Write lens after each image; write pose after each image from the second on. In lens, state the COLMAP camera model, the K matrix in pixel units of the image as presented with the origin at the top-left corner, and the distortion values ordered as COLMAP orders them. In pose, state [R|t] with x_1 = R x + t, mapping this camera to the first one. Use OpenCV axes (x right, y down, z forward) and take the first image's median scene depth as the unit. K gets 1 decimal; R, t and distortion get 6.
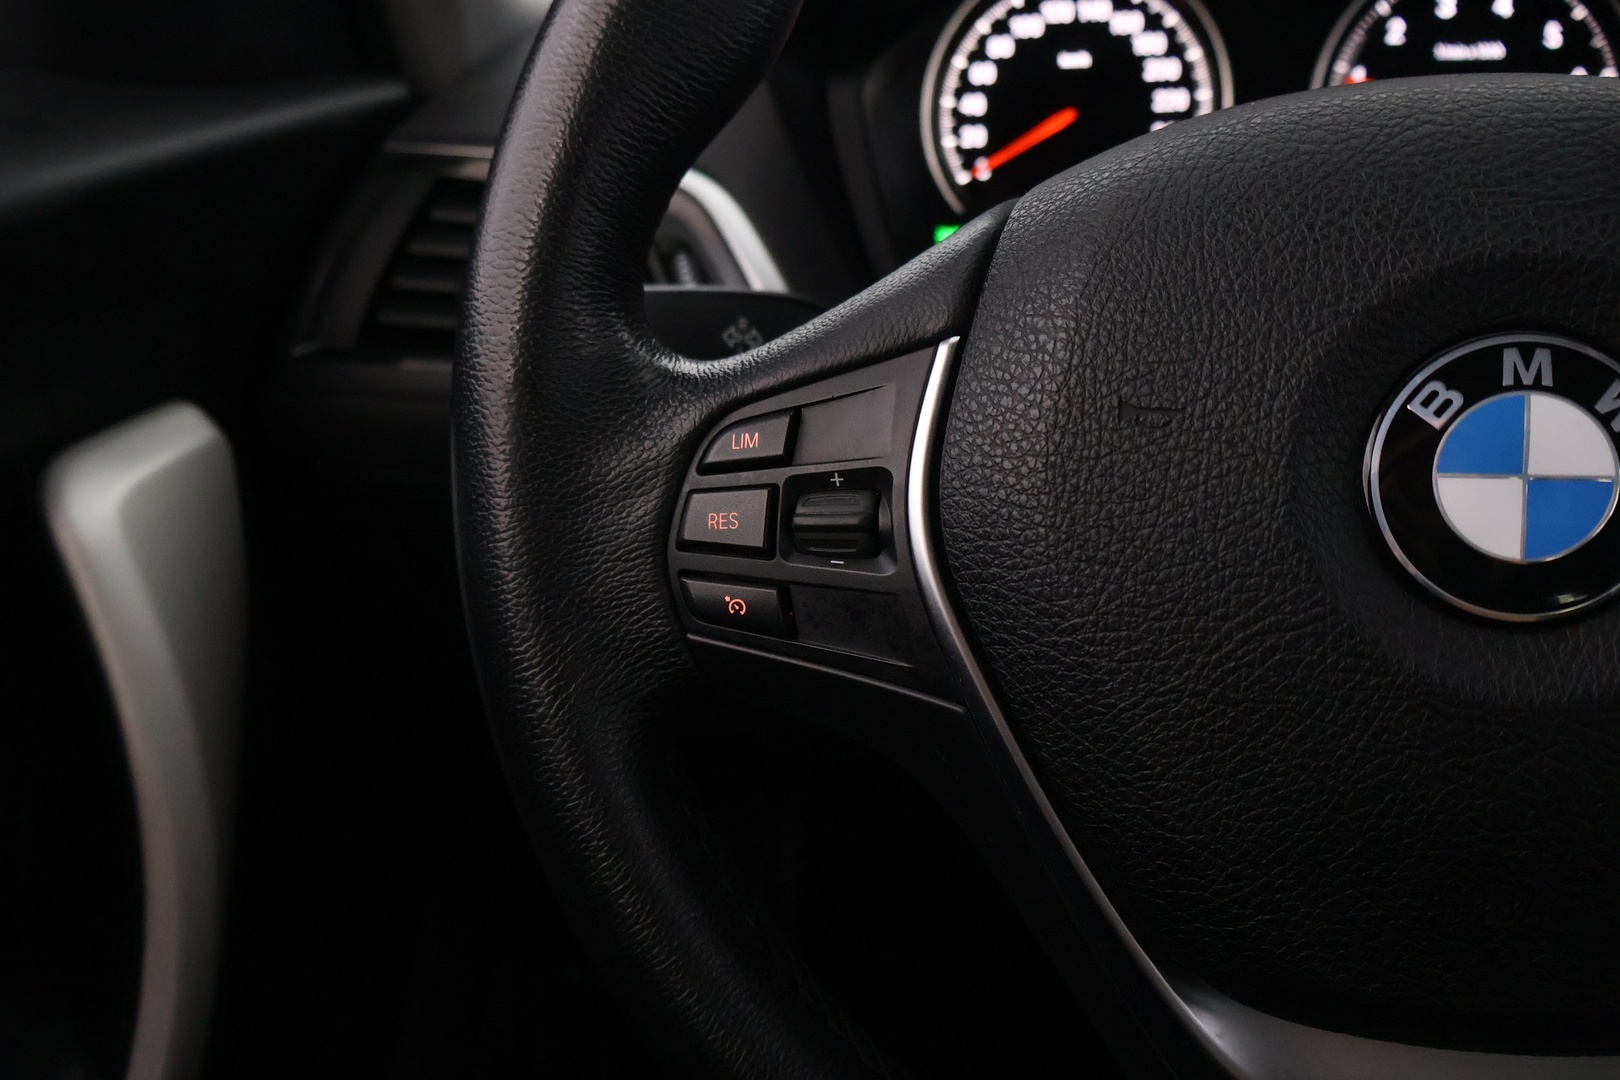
lens RADIAL K [[1295.1, 0, 862.0], [0, 1295.1, 496.4], [0, 0, 1]] dist [0.000862, -0.004797]
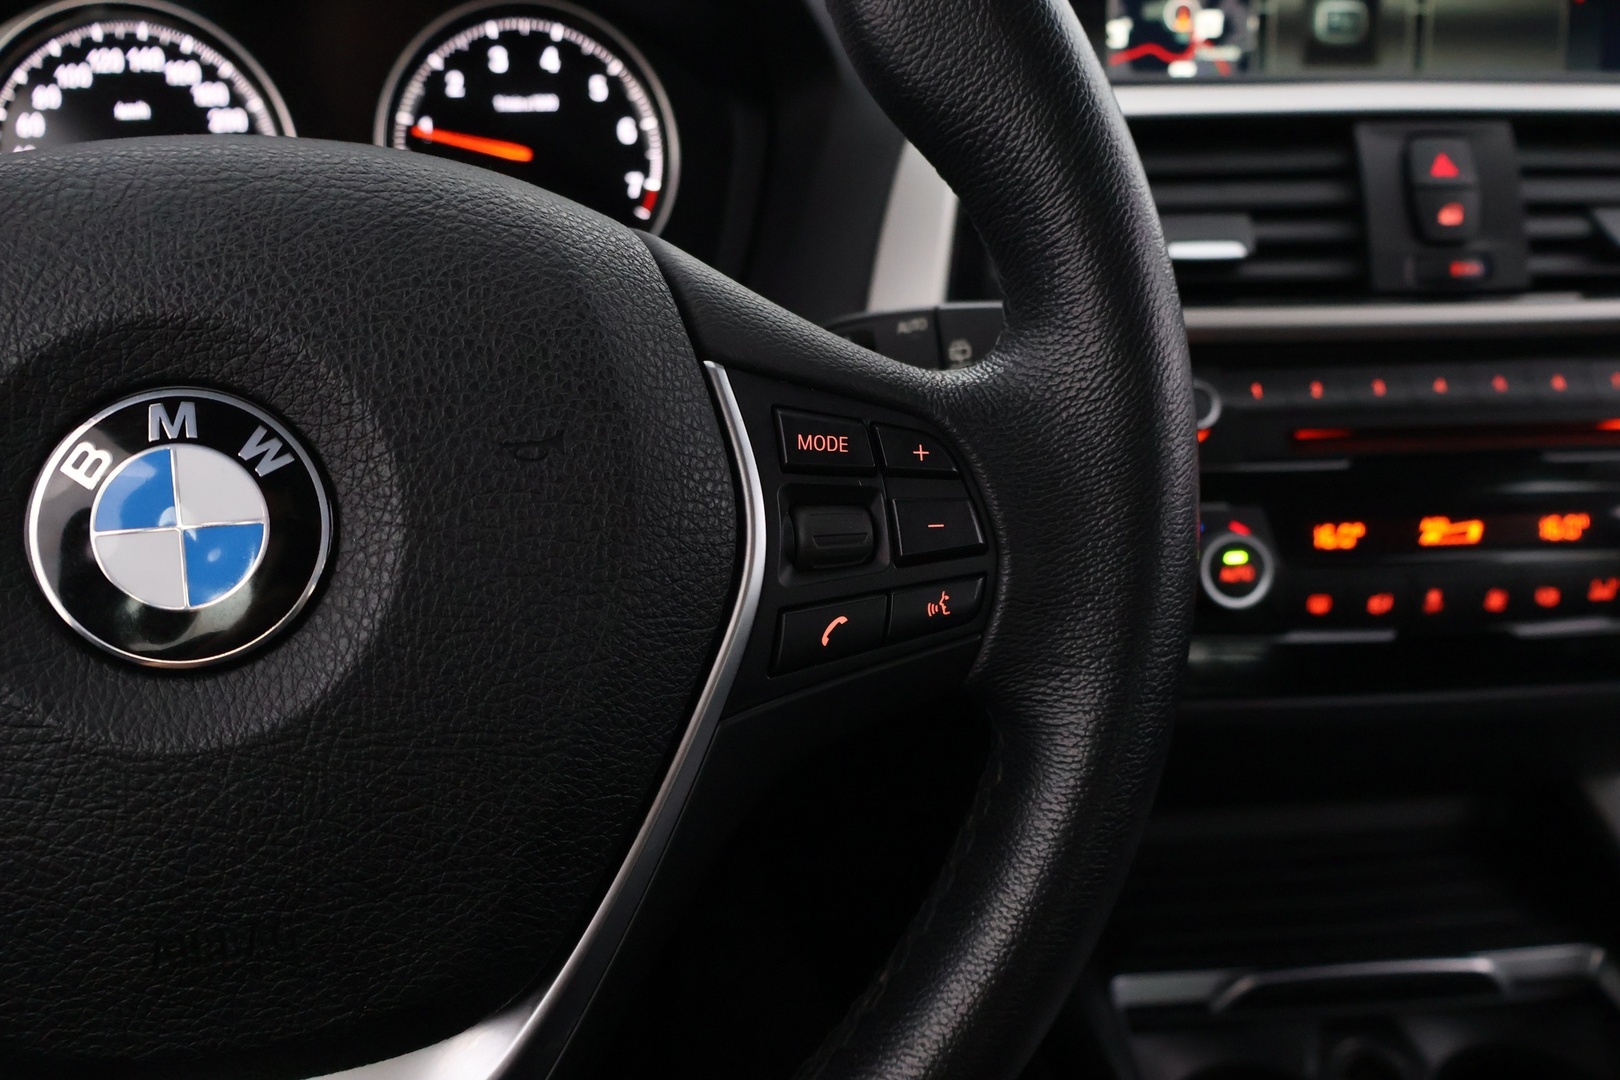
lens RADIAL K [[1295.1, 0, 787.2], [0, 1295.1, 509.6], [0, 0, 1]] dist [0.000862, -0.004797]
pose [[0.931690, -0.106658, 0.347244, 0.587444], [0.113333, 0.993556, 0.001094, 0.023598], [-0.345123, 0.038335, 0.937774, -0.127793]]
